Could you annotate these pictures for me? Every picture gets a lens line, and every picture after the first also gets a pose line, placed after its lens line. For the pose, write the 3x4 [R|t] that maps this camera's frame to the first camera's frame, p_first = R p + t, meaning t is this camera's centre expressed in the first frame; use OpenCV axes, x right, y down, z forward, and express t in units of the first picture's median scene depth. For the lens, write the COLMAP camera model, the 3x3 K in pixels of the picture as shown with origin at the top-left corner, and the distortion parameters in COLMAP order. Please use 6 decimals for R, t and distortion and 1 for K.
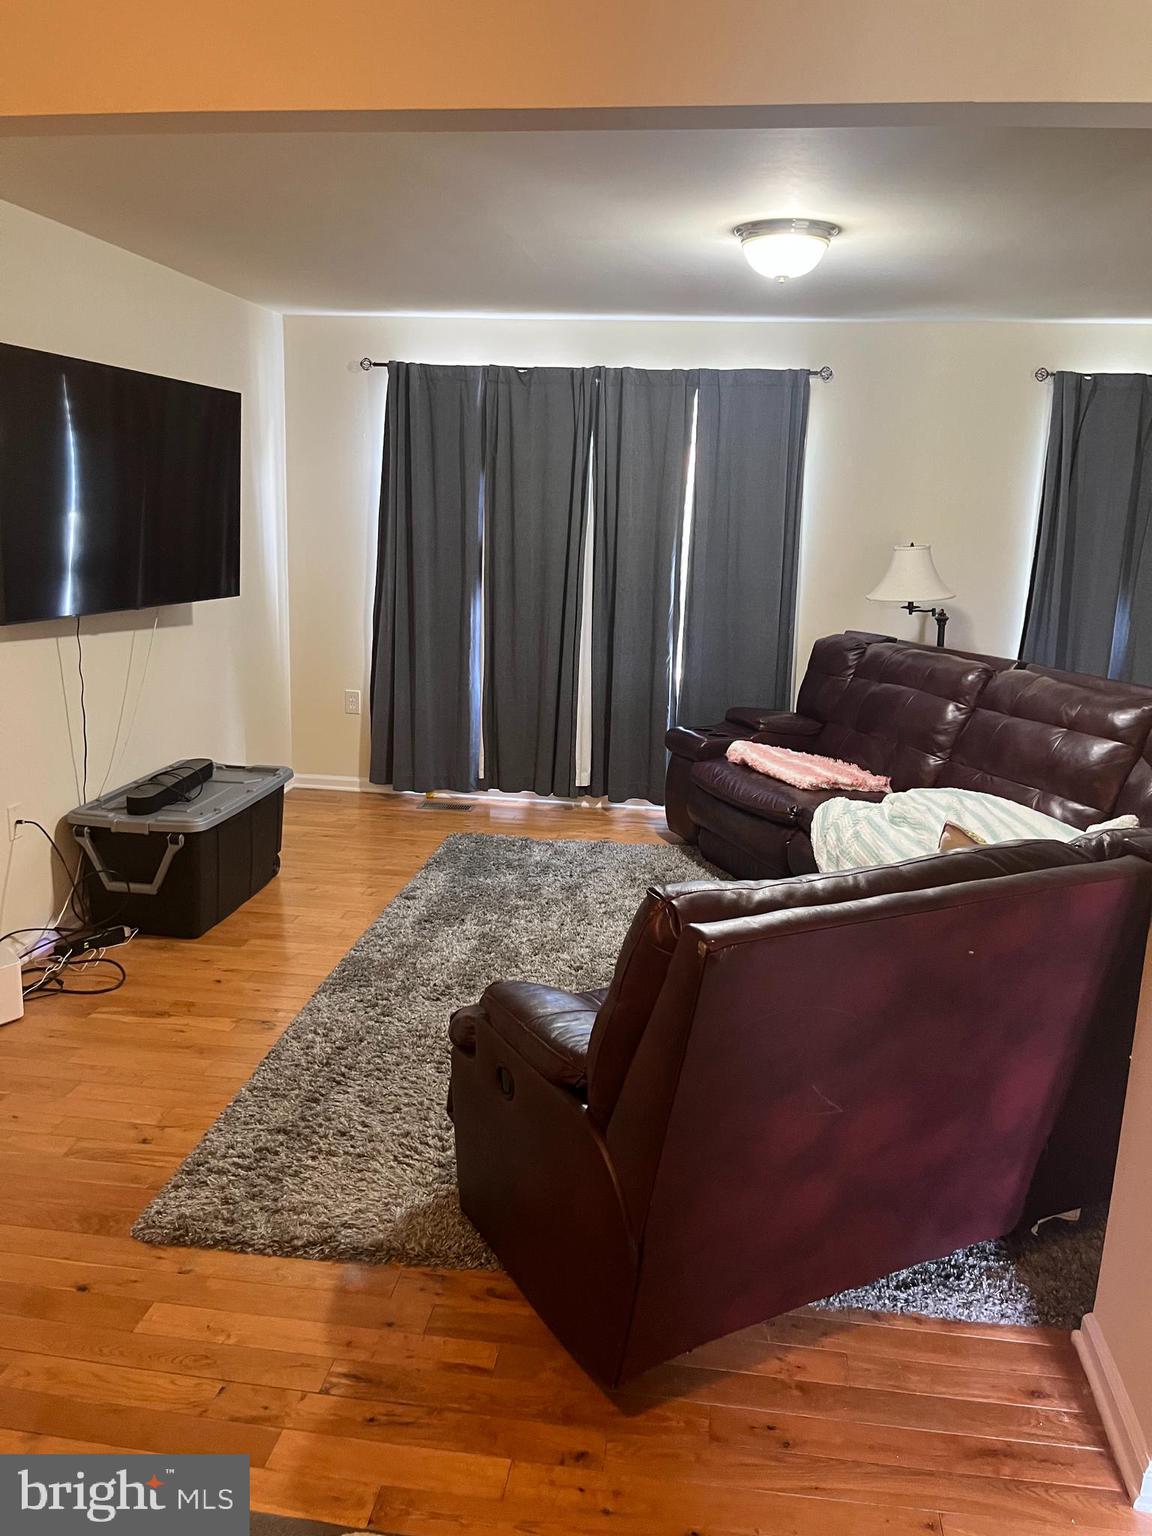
lens RADIAL K [[1170.3, 0, 583.4], [0, 1170.3, 766.4], [0, 0, 1]] dist [0.050615, -0.068714]
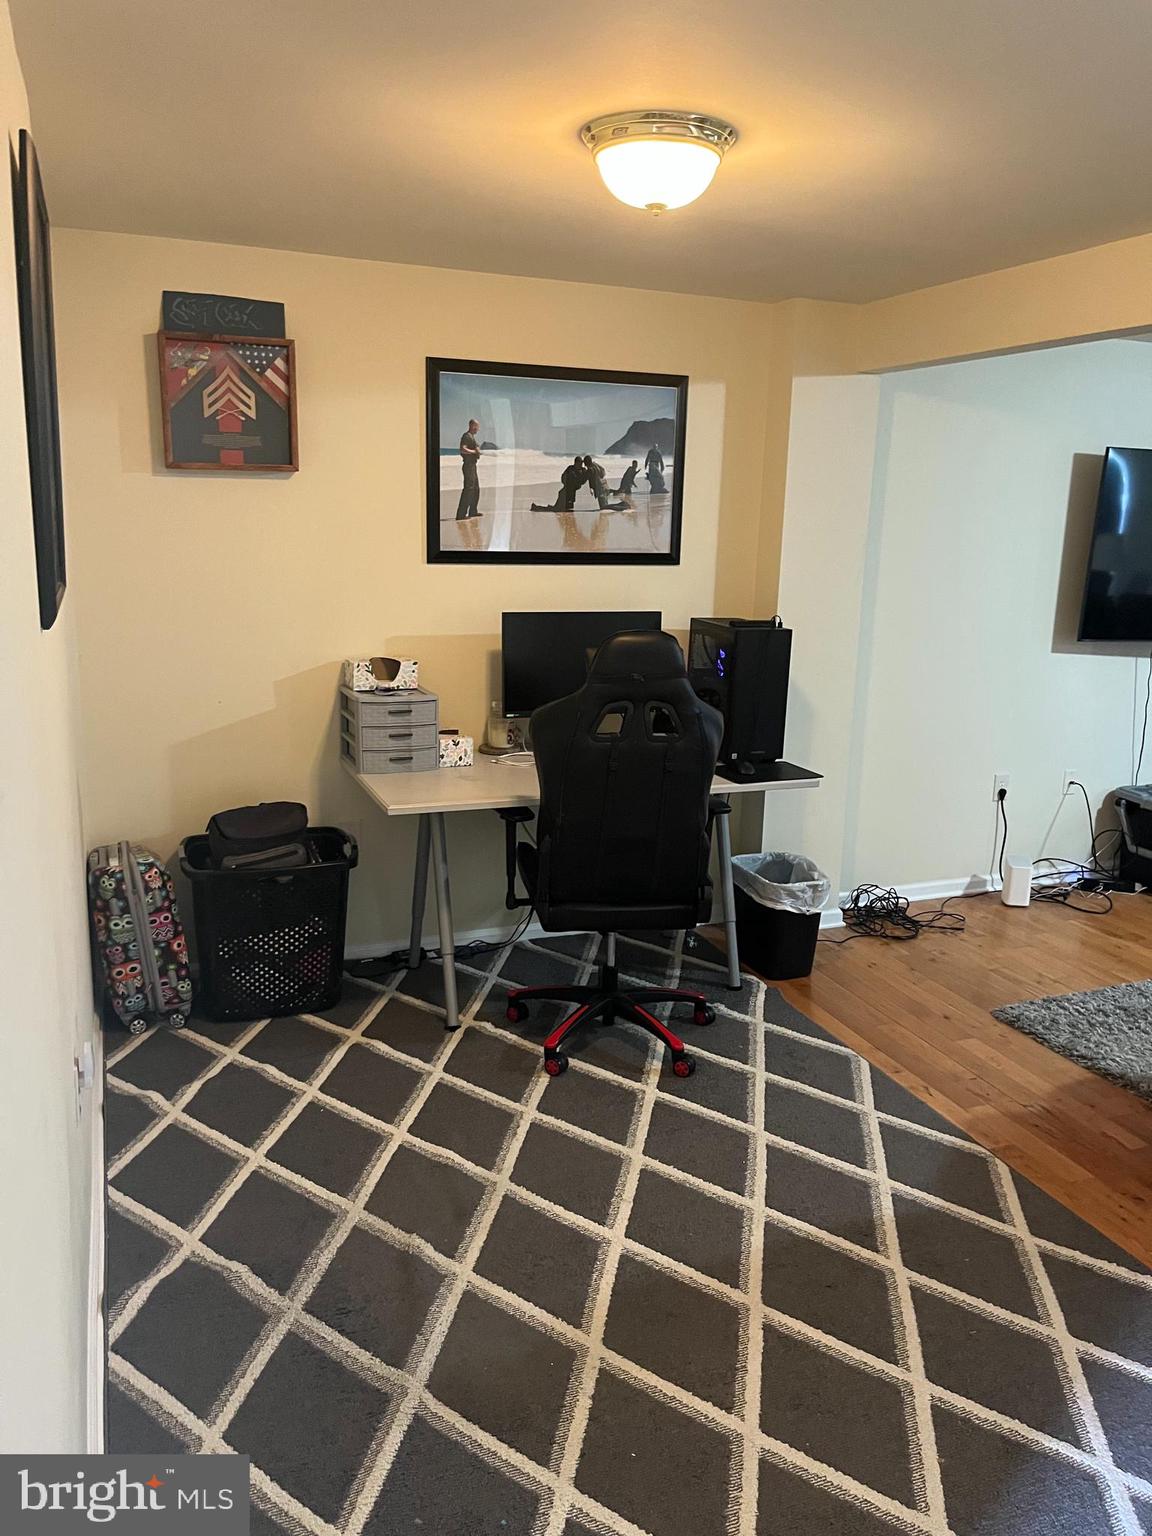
lens RADIAL K [[1170.3, 0, 571.4], [0, 1170.3, 755.6], [0, 0, 1]] dist [0.050615, -0.068714]
pose [[0.494223, 0.162368, -0.854038, 0.643596], [-0.204223, 0.976595, 0.067486, 0.065347], [0.845007, 0.141061, 0.515815, -0.353089]]
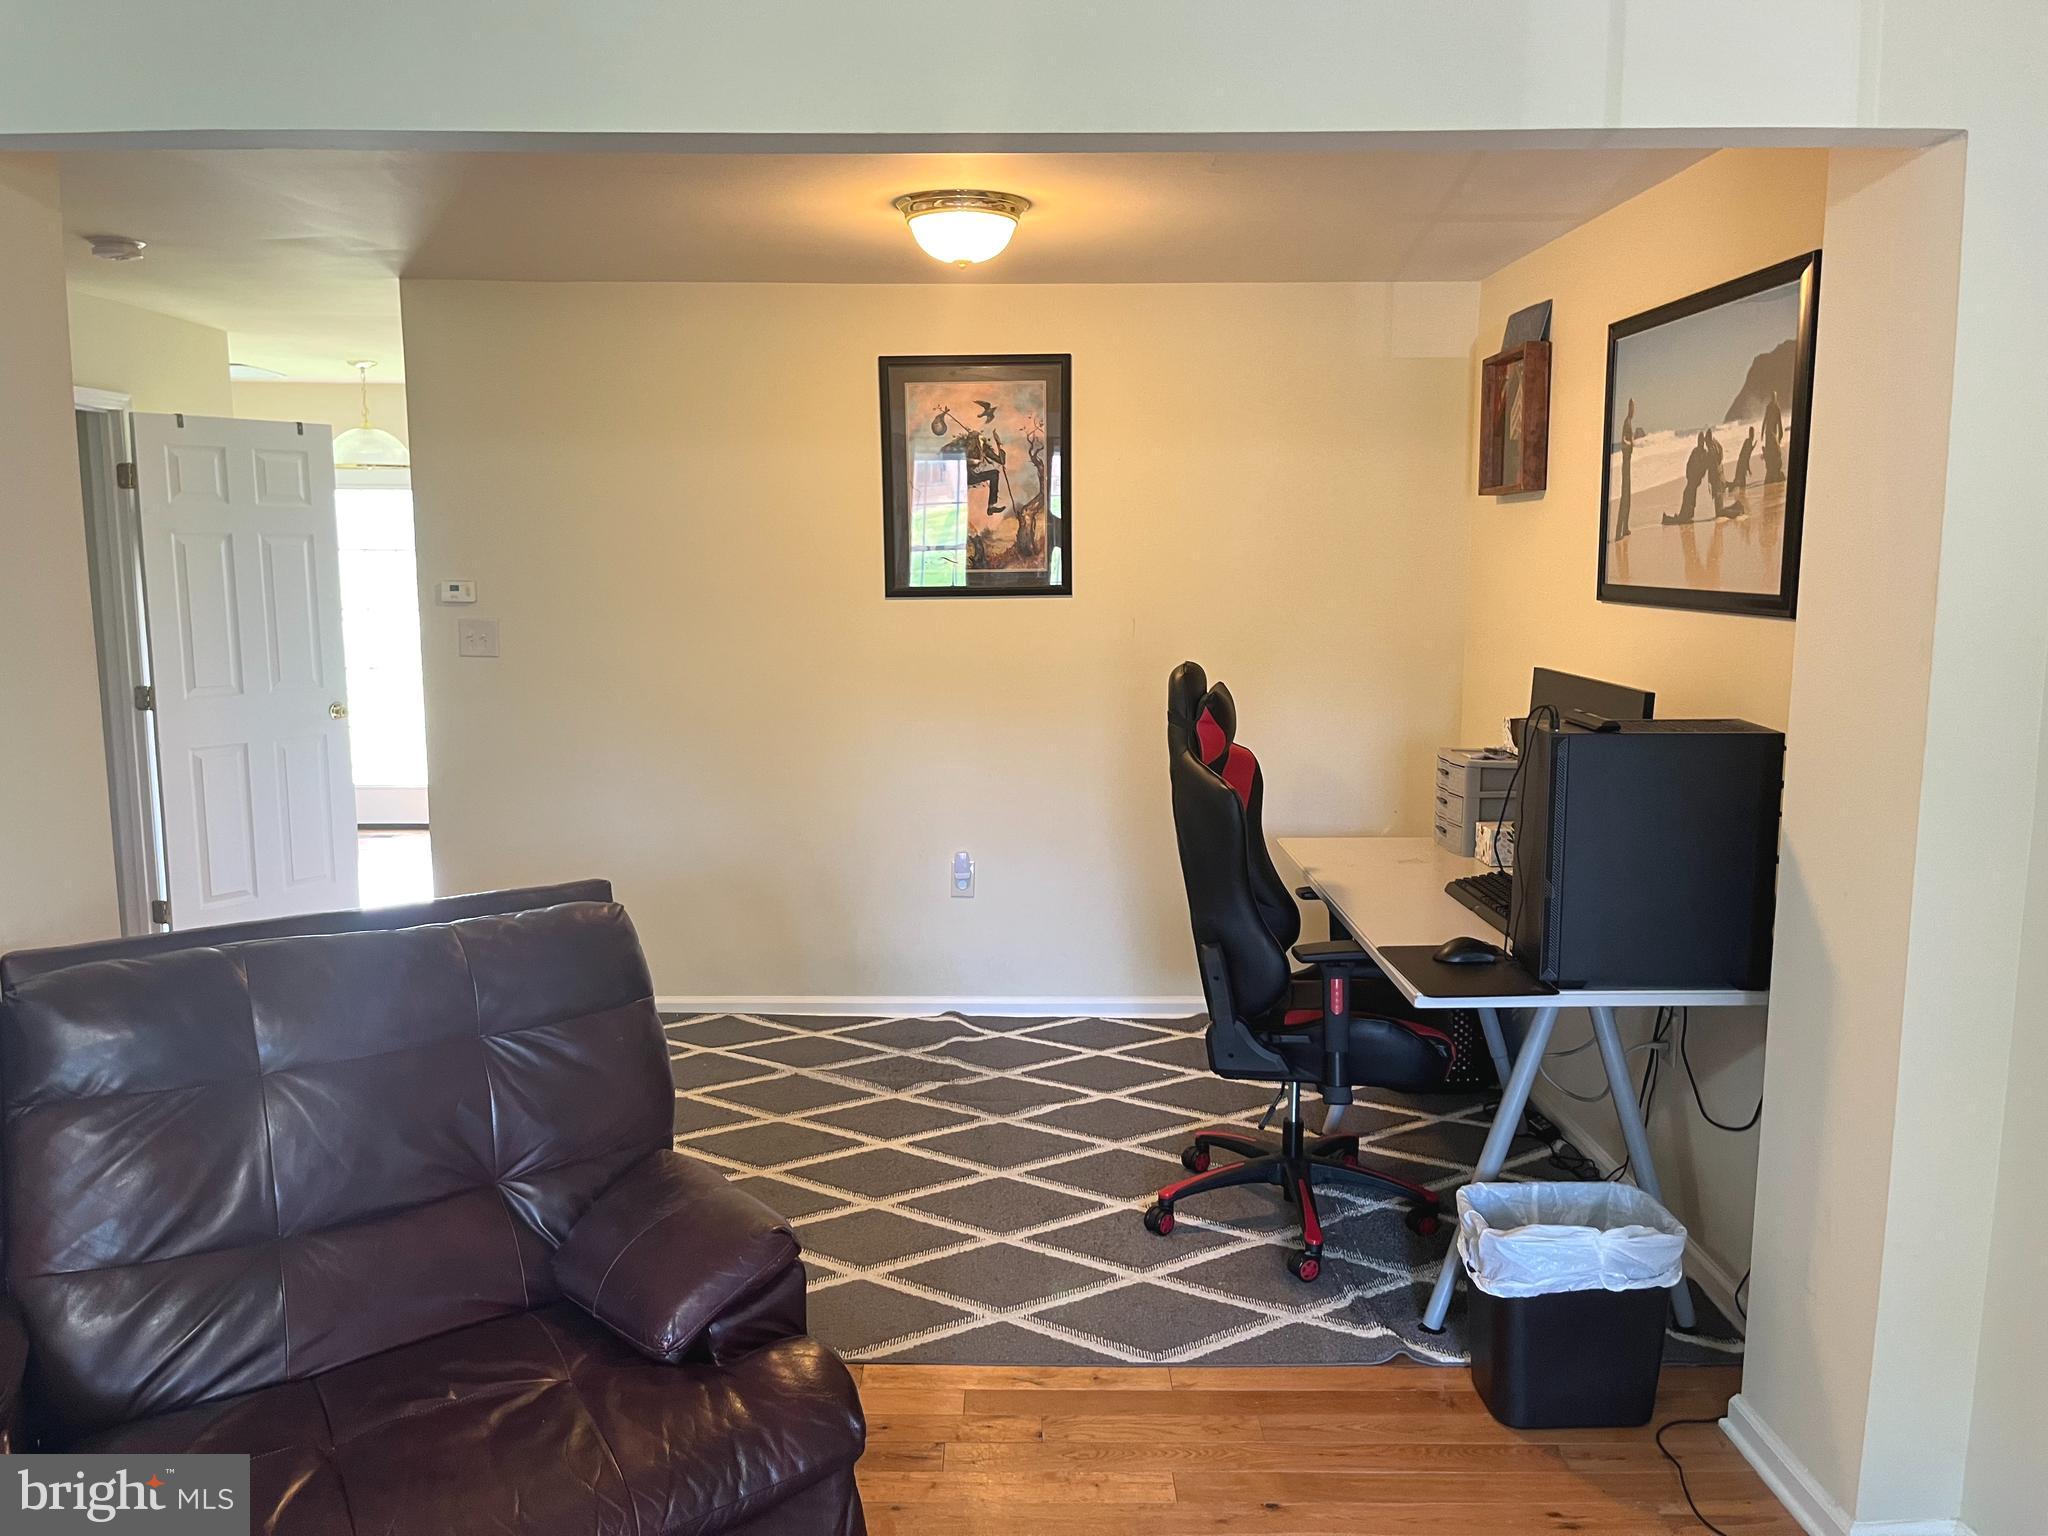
lens RADIAL K [[1560.4, 0, 1020.0], [0, 1560.4, 767.9], [0, 0, 1]] dist [0.050615, -0.068714]
pose [[-0.988020, -0.005551, -0.154225, -0.062725], [-0.060288, 0.933823, 0.352618, -0.406980], [0.142061, 0.357691, -0.922971, 1.700879]]
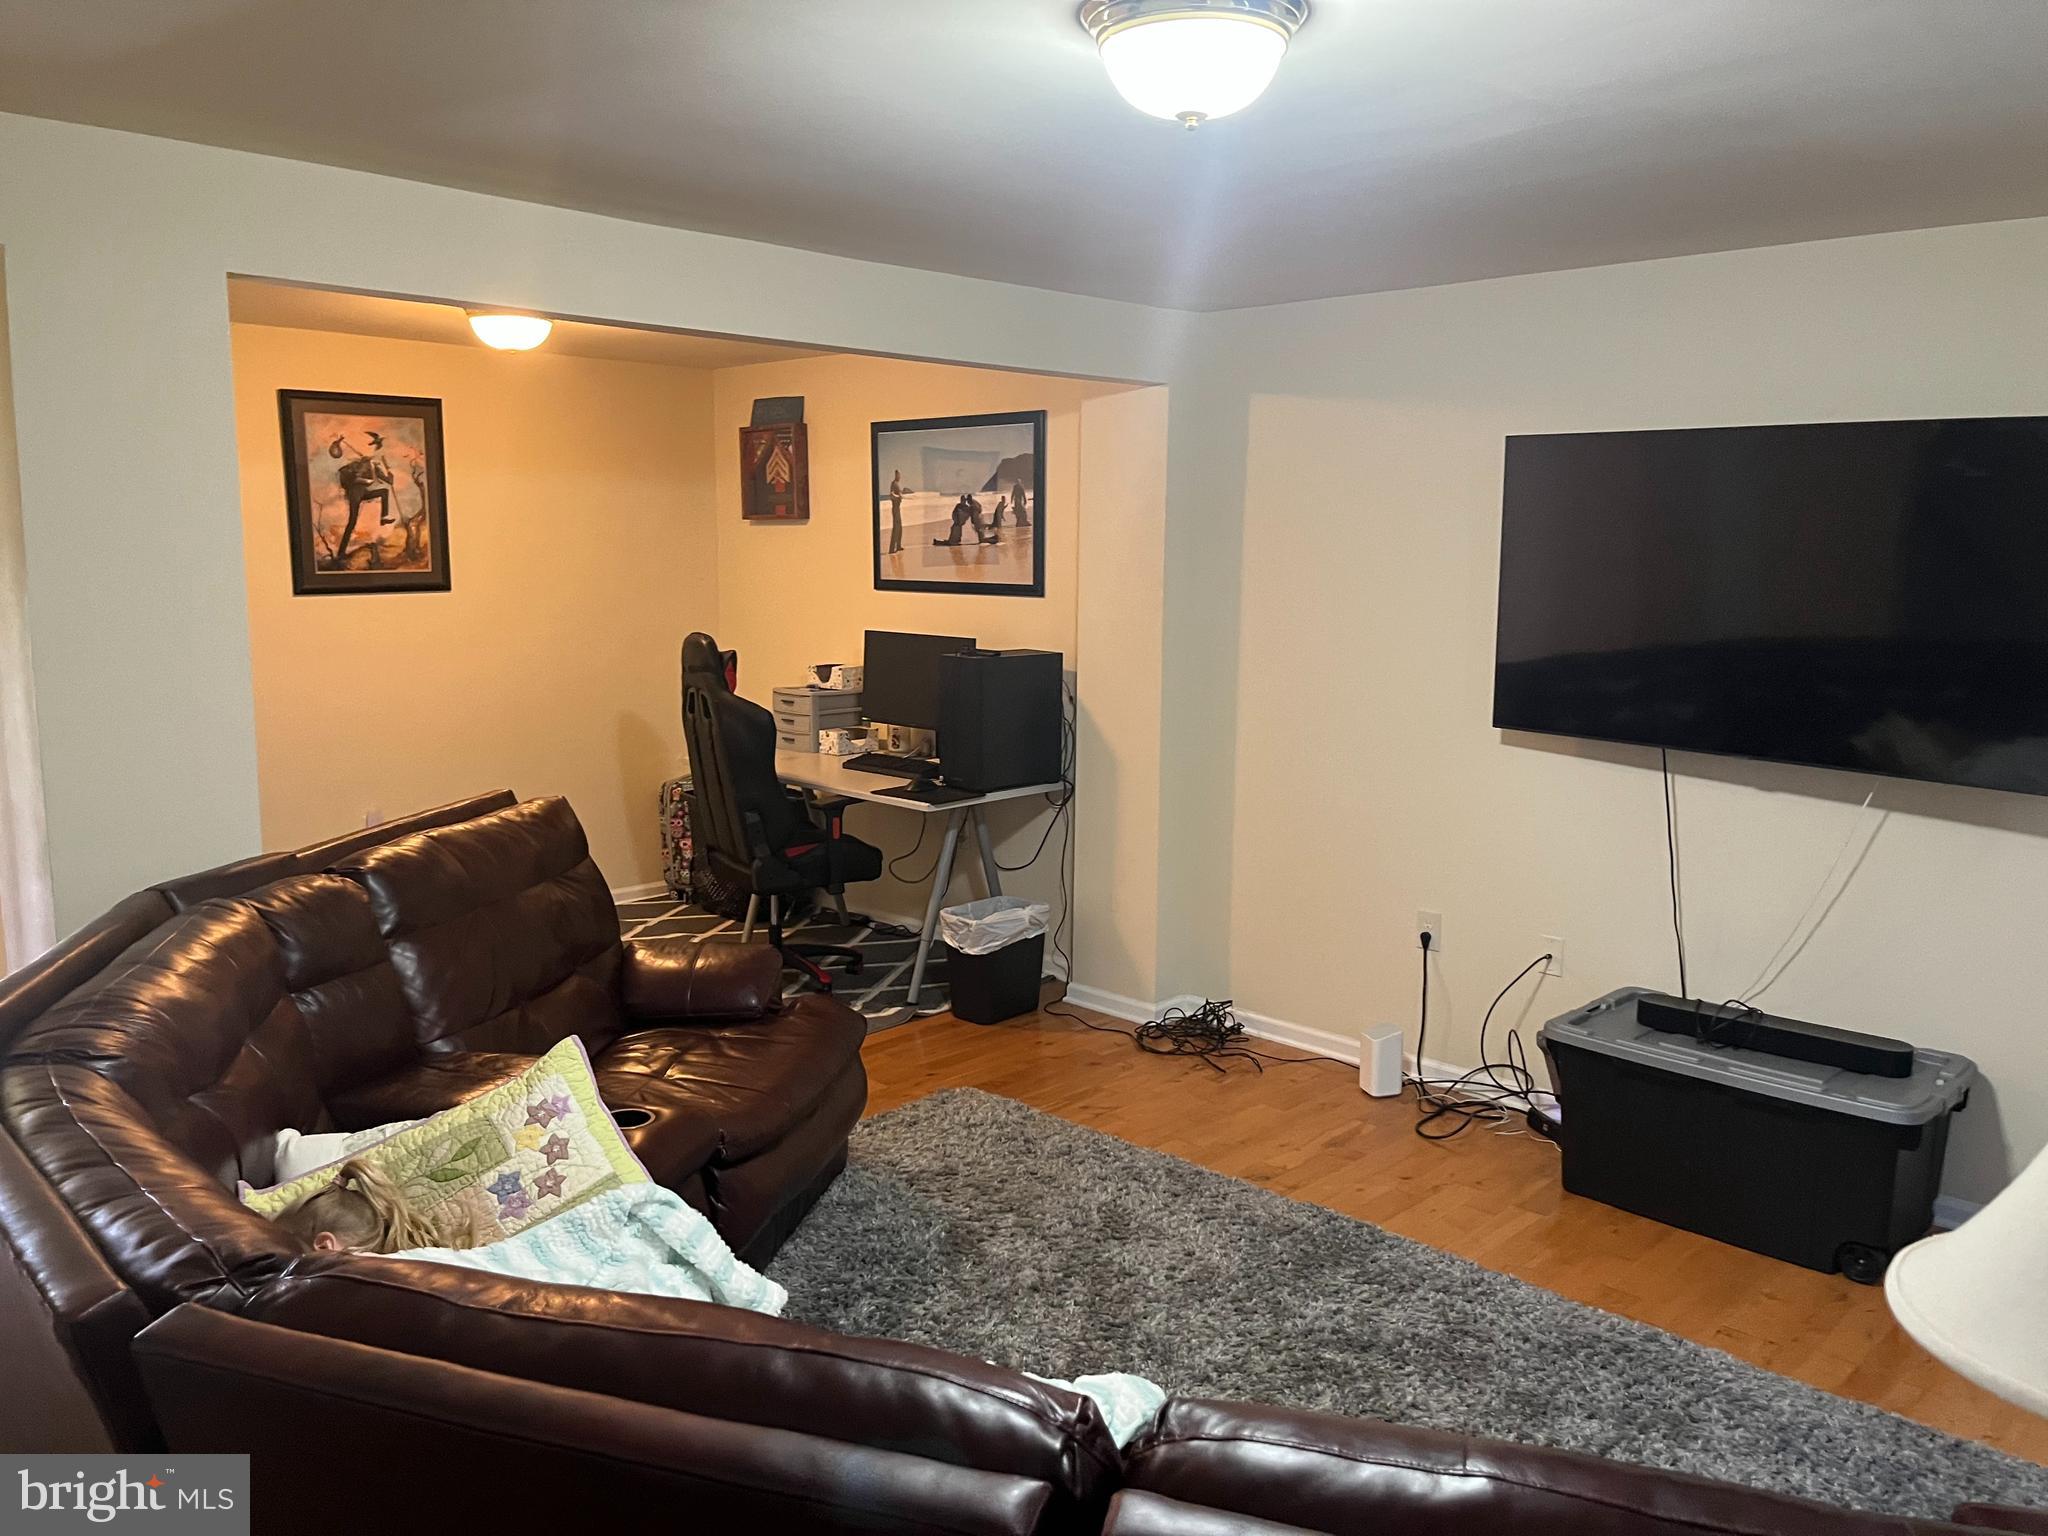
lens RADIAL K [[1560.4, 0, 1029.8], [0, 1560.4, 787.2], [0, 0, 1]] dist [0.050615, -0.068714]
pose [[-0.596117, 0.092523, -0.797549, 1.060532], [-0.203710, 0.943405, 0.261704, -0.464016], [0.776625, 0.318475, -0.543532, 1.980951]]
